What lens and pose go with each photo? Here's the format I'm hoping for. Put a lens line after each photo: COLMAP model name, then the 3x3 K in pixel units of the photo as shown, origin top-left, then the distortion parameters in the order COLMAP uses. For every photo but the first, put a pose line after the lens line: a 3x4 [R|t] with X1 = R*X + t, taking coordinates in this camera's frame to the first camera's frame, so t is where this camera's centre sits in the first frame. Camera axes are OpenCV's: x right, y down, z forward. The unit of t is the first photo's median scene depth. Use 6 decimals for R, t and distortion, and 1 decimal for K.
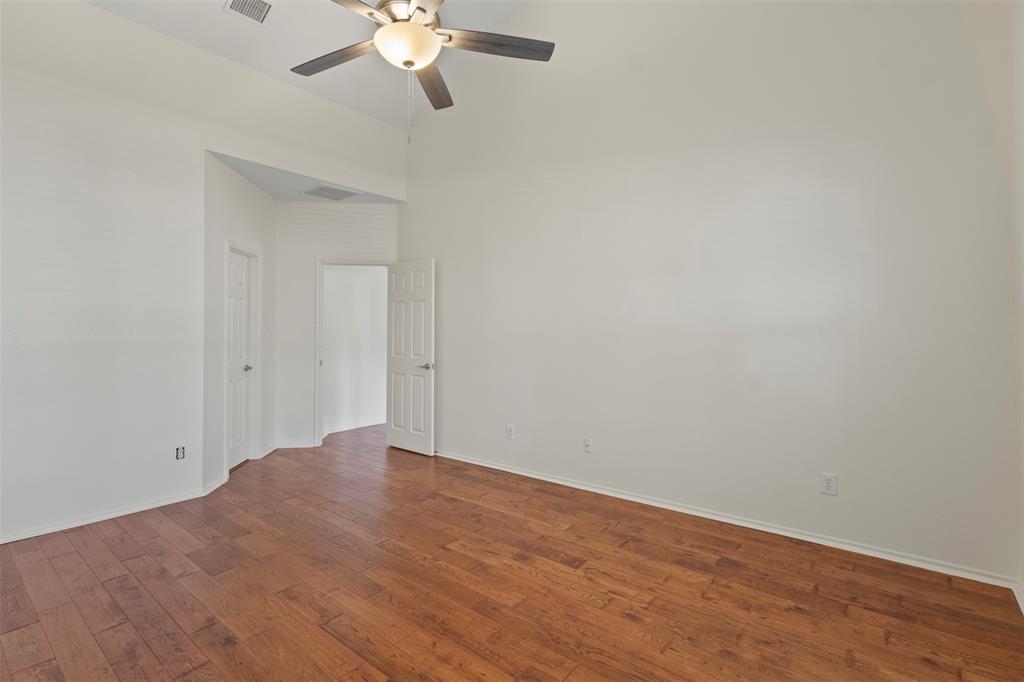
lens RADIAL K [[474.1, 0, 508.9], [0, 474.1, 340.5], [0, 0, 1]] dist [-0.002485, 0.005152]
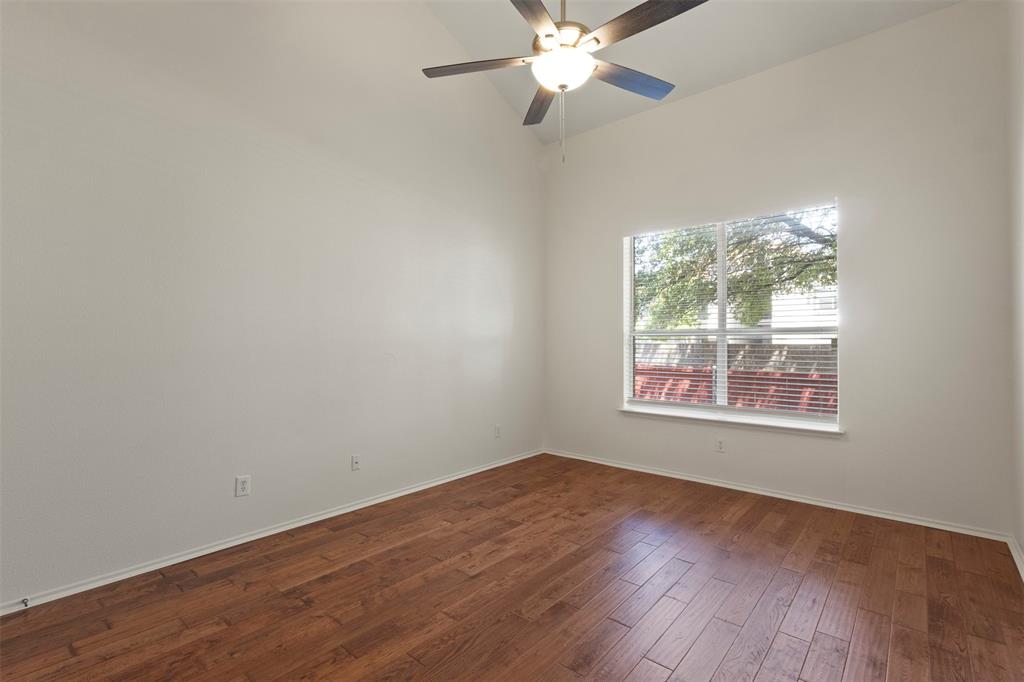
lens RADIAL K [[474.1, 0, 508.9], [0, 474.1, 340.5], [0, 0, 1]] dist [-0.002485, 0.005152]
pose [[0.030938, 0.005691, 0.999505, -1.022749], [0.016156, 0.999850, -0.006193, -0.016501], [-0.999391, 0.016340, 0.030841, 0.862270]]
